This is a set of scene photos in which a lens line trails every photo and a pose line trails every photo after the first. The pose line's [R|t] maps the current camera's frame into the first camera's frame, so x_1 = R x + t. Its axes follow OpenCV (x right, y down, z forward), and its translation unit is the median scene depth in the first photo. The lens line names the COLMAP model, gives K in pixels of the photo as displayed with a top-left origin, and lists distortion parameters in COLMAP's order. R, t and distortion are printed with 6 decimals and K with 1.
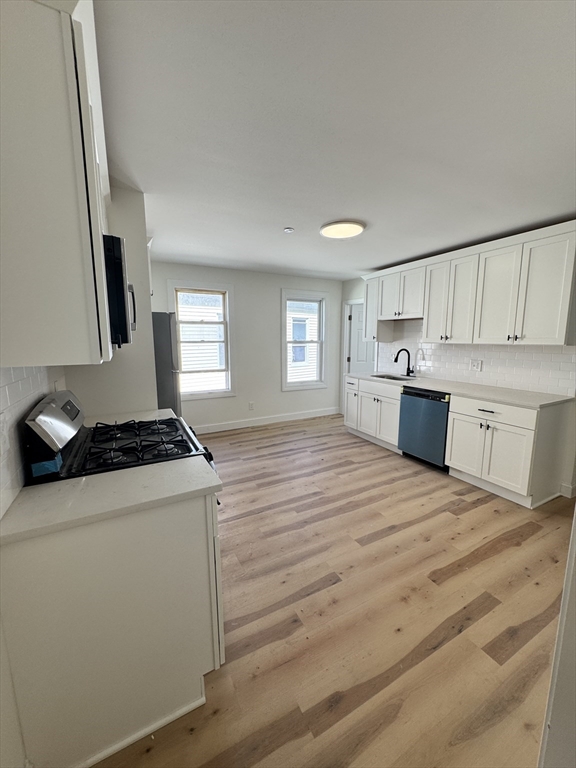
lens RADIAL K [[309.8, 0, 289.9], [0, 309.8, 383.2], [0, 0, 1]] dist [-0.003545, -0.000330]
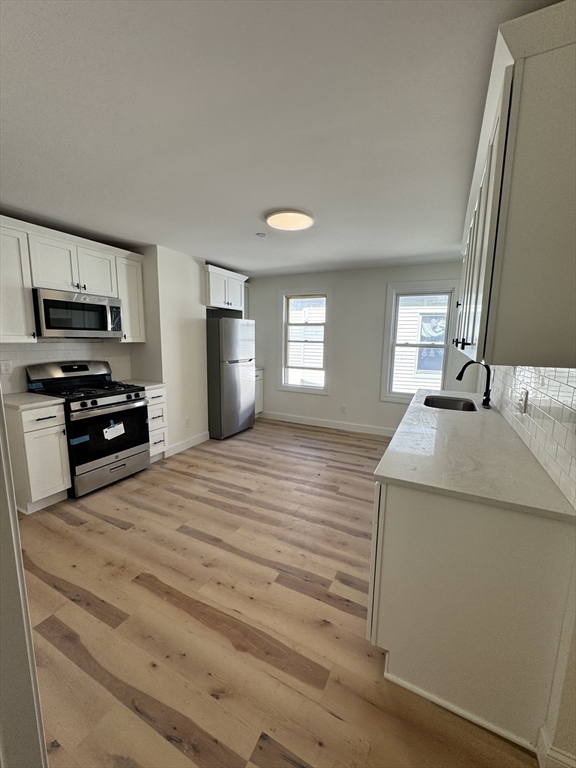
lens RADIAL K [[309.8, 0, 287.9], [0, 309.8, 384.6], [0, 0, 1]] dist [-0.003545, -0.000330]
pose [[0.571504, 0.137210, -0.809047, 0.791671], [-0.138660, 0.987892, 0.069593, -0.065172], [0.808800, 0.072410, 0.583610, 0.408166]]
